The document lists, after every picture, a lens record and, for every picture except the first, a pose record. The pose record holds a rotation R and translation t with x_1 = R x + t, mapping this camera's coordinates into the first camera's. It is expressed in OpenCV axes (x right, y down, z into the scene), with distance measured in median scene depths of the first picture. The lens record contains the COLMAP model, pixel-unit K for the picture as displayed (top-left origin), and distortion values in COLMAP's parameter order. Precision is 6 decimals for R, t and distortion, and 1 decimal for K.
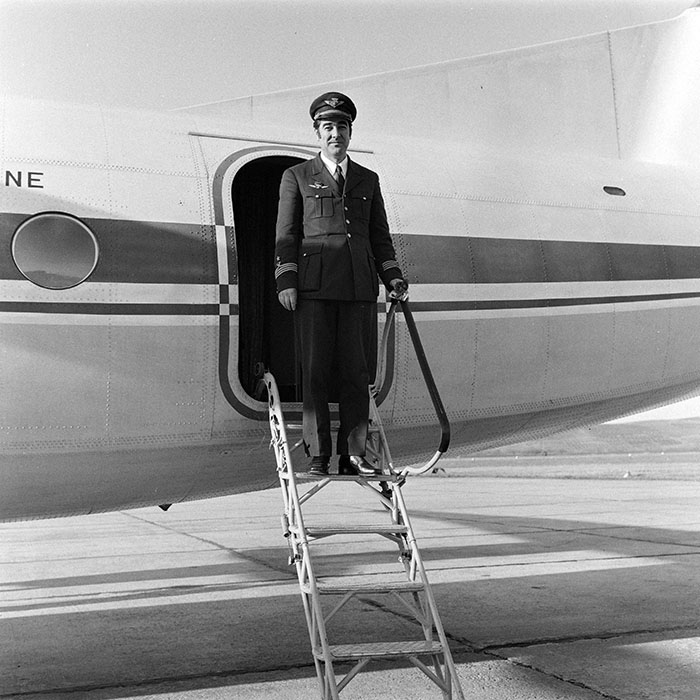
lens RADIAL K [[997.9, 0, 352.3], [0, 997.9, 355.5], [0, 0, 1]] dist [0.050832, 0.000000]
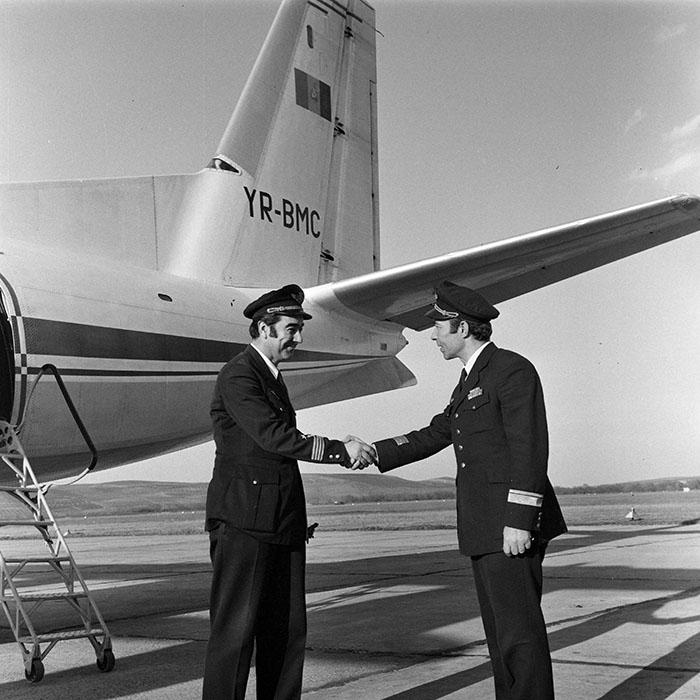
lens RADIAL K [[997.9, 0, 350.6], [0, 997.9, 344.4], [0, 0, 1]] dist [0.050832, 0.000000]
pose [[0.853040, 0.077030, 0.516129, -0.319094], [-0.039576, 0.995747, -0.083200, 0.014582], [-0.520343, 0.050547, 0.852460, -0.459513]]
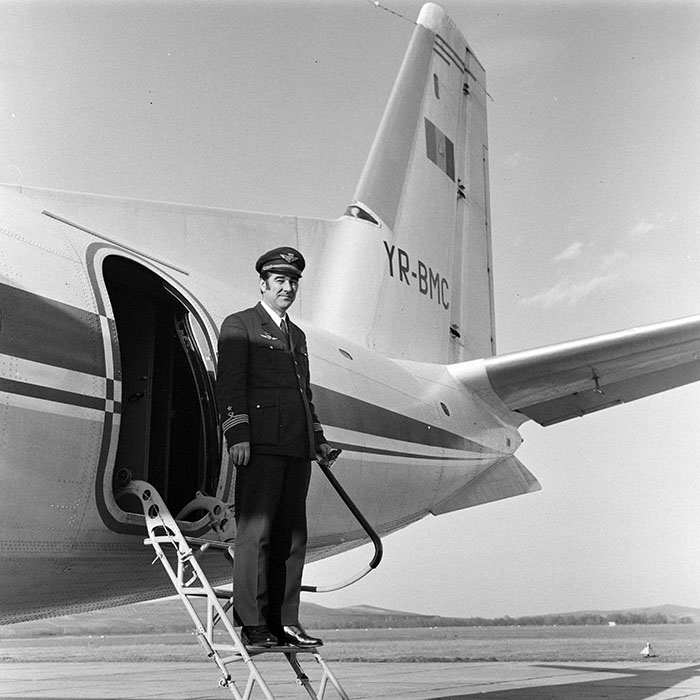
lens RADIAL K [[997.9, 0, 350.6], [0, 997.9, 349.1], [0, 0, 1]] dist [0.050832, 0.000000]
pose [[0.809981, 0.171742, 0.560745, -0.473092], [-0.066917, 0.976980, -0.202564, 0.073993], [-0.582626, 0.126550, 0.802828, 0.131251]]
